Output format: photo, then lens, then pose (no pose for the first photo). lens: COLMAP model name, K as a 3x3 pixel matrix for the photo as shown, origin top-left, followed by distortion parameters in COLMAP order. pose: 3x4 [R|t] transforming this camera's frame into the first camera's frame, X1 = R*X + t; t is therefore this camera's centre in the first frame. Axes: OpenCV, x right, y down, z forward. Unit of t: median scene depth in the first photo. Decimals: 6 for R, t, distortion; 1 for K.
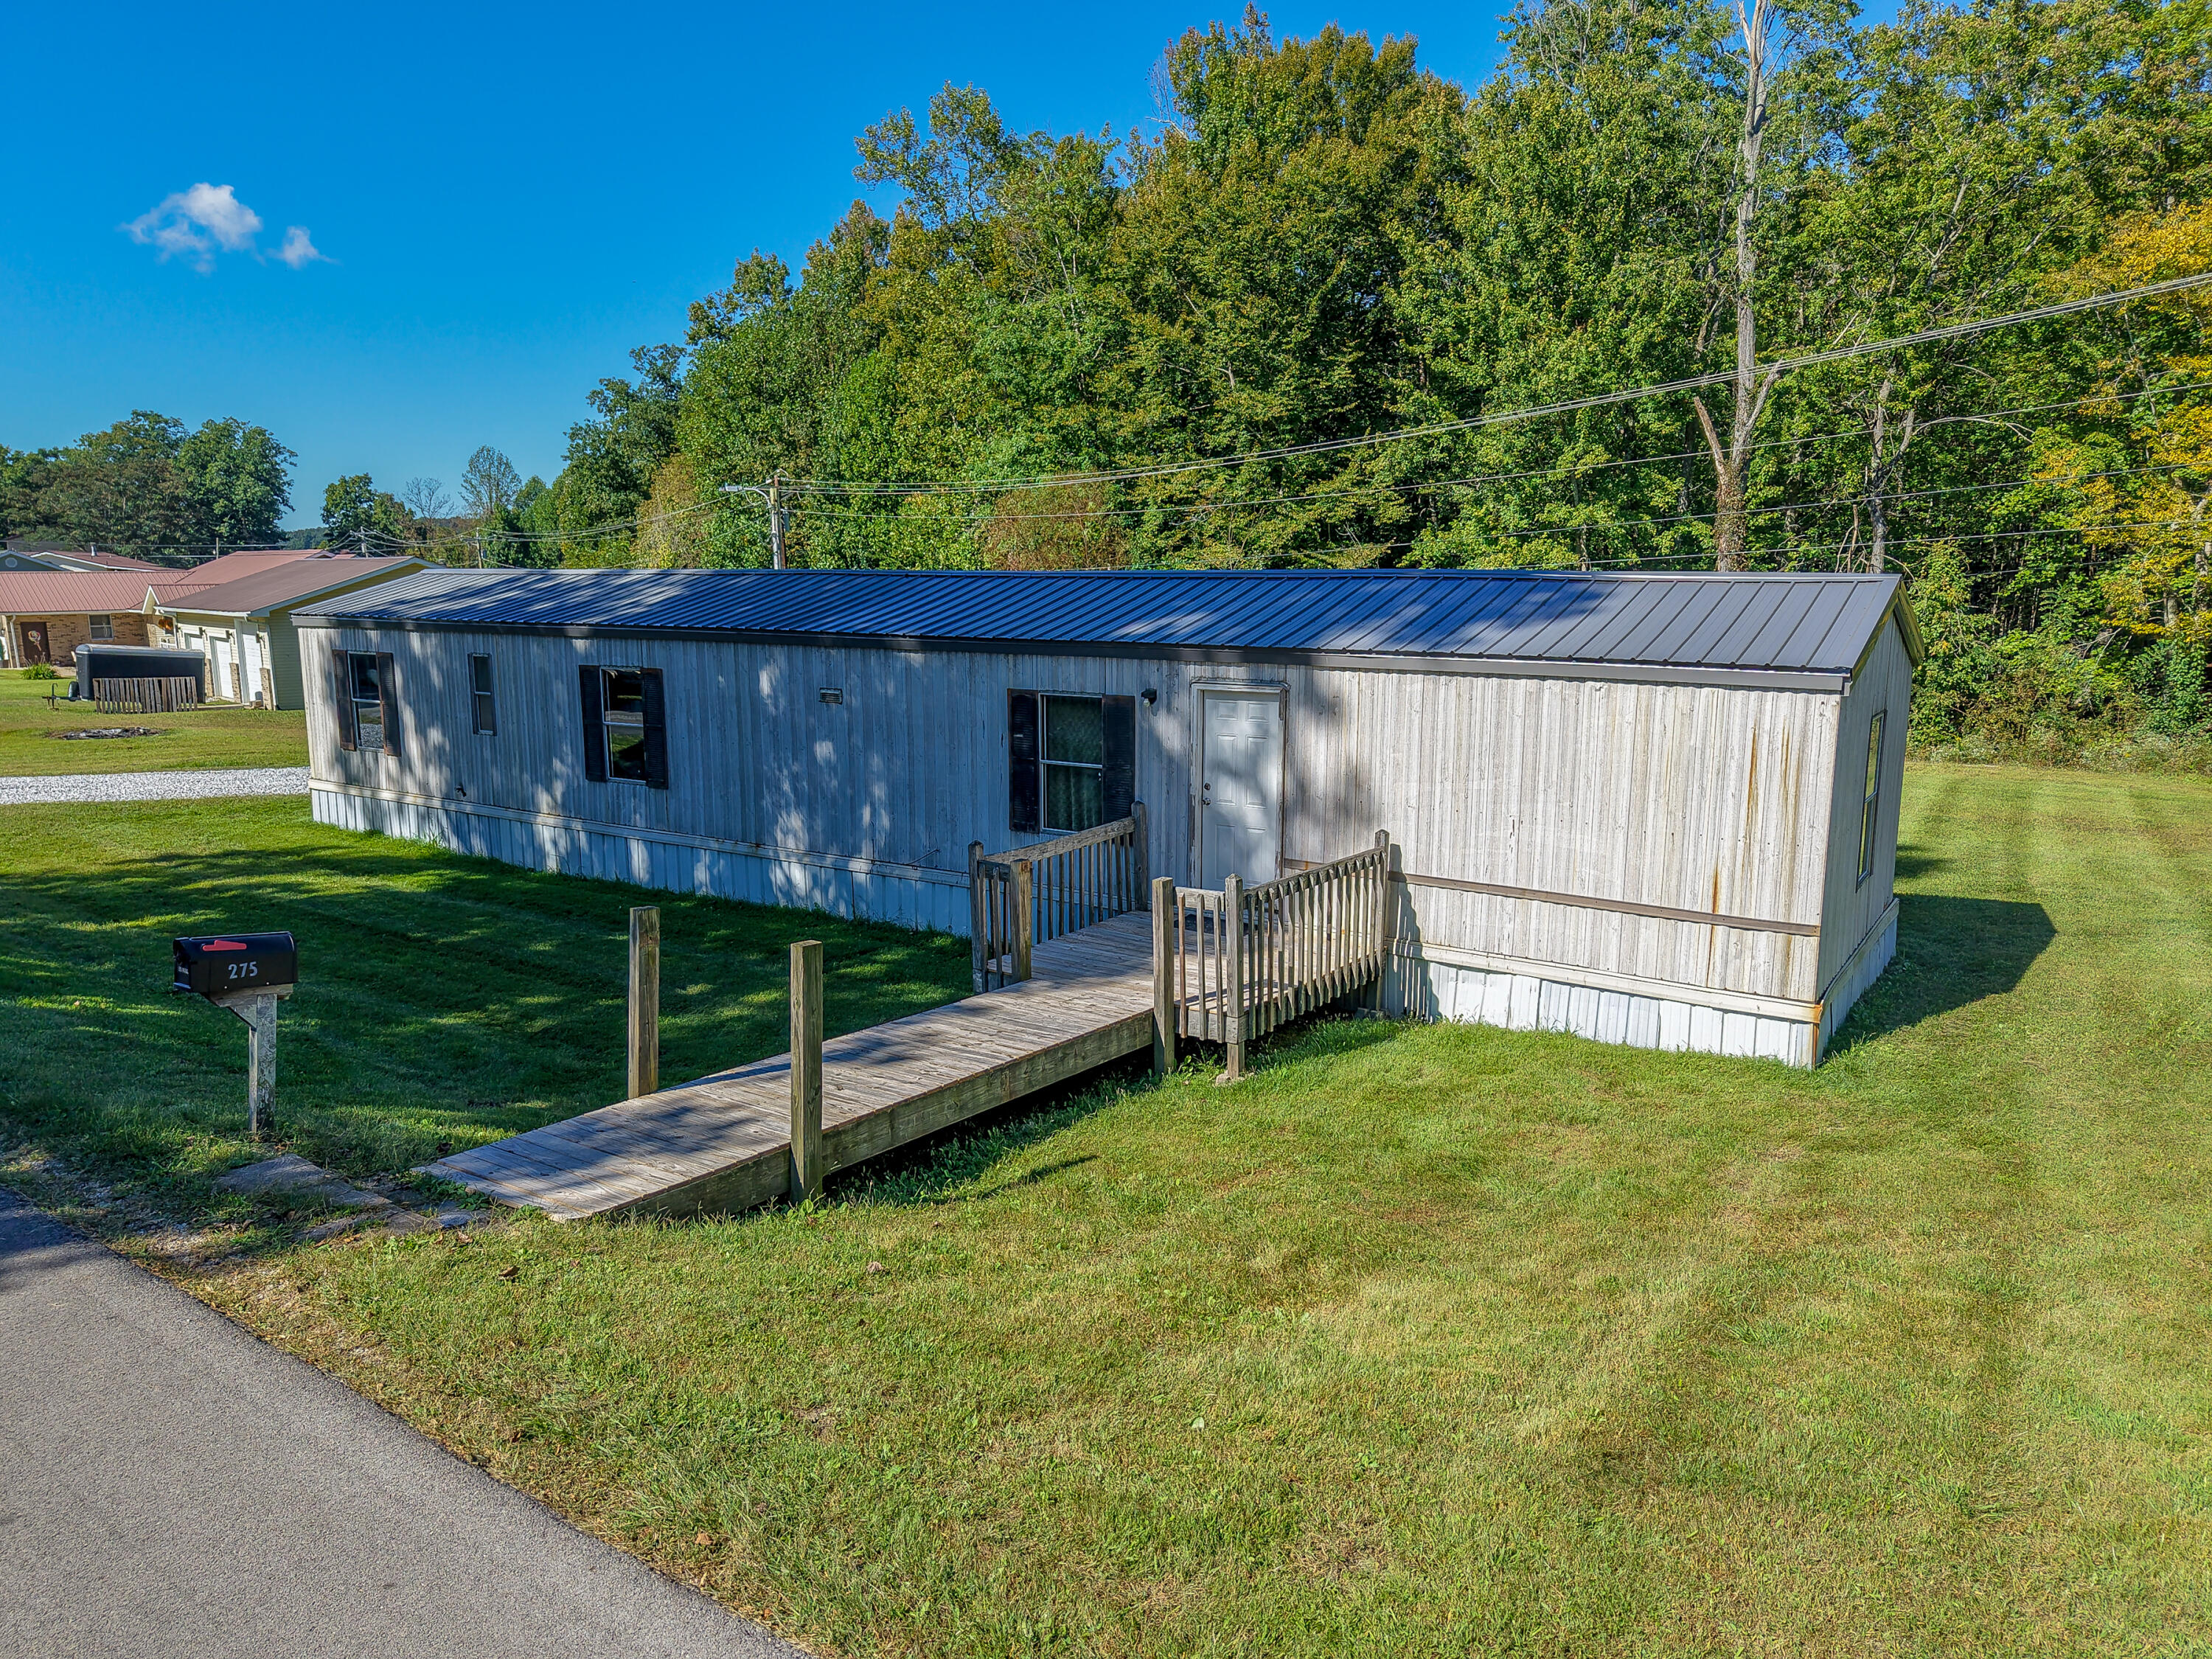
lens RADIAL K [[1492.2, 0, 1106.0], [0, 1492.2, 829.5], [0, 0, 1]] dist [-0.000882, 0.003931]
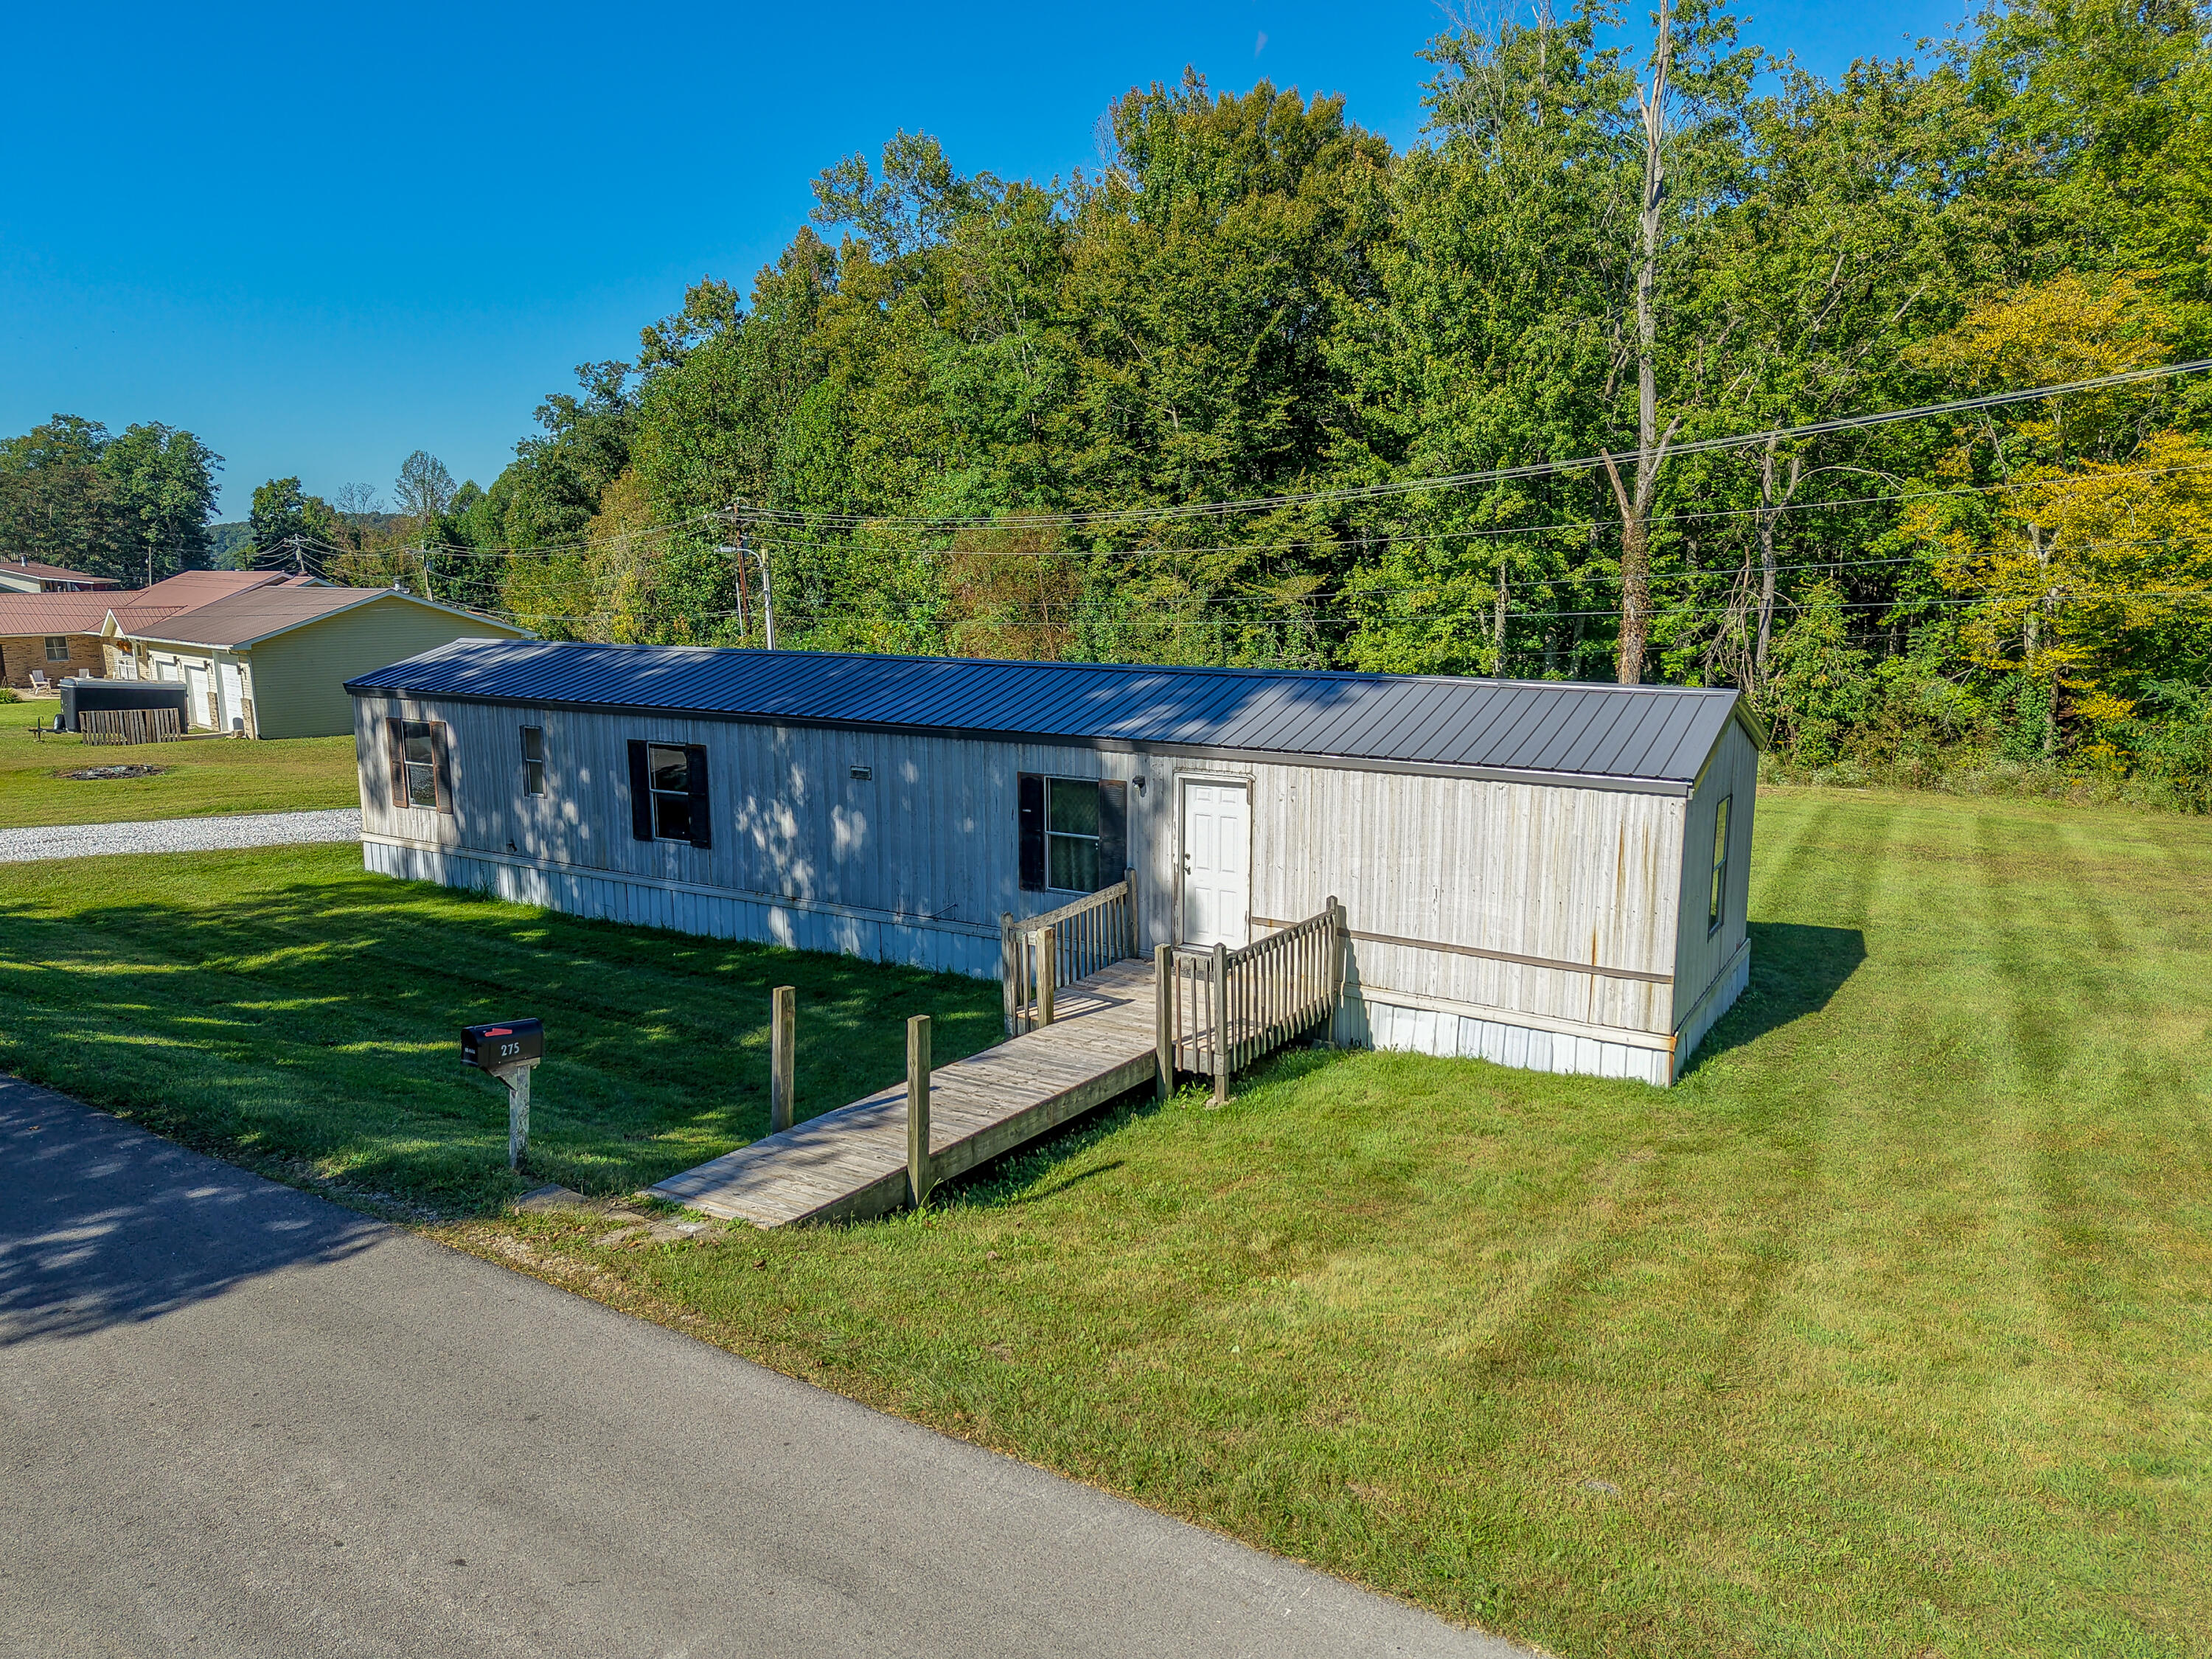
lens RADIAL K [[1492.4, 0, 1106.0], [0, 1492.4, 829.5], [0, 0, 1]] dist [0.019869, -0.028940]
pose [[0.998952, -0.011178, 0.044394, -0.051311], [0.010890, 0.999918, 0.006723, -0.059047], [-0.044465, -0.006233, 0.998991, -0.207623]]
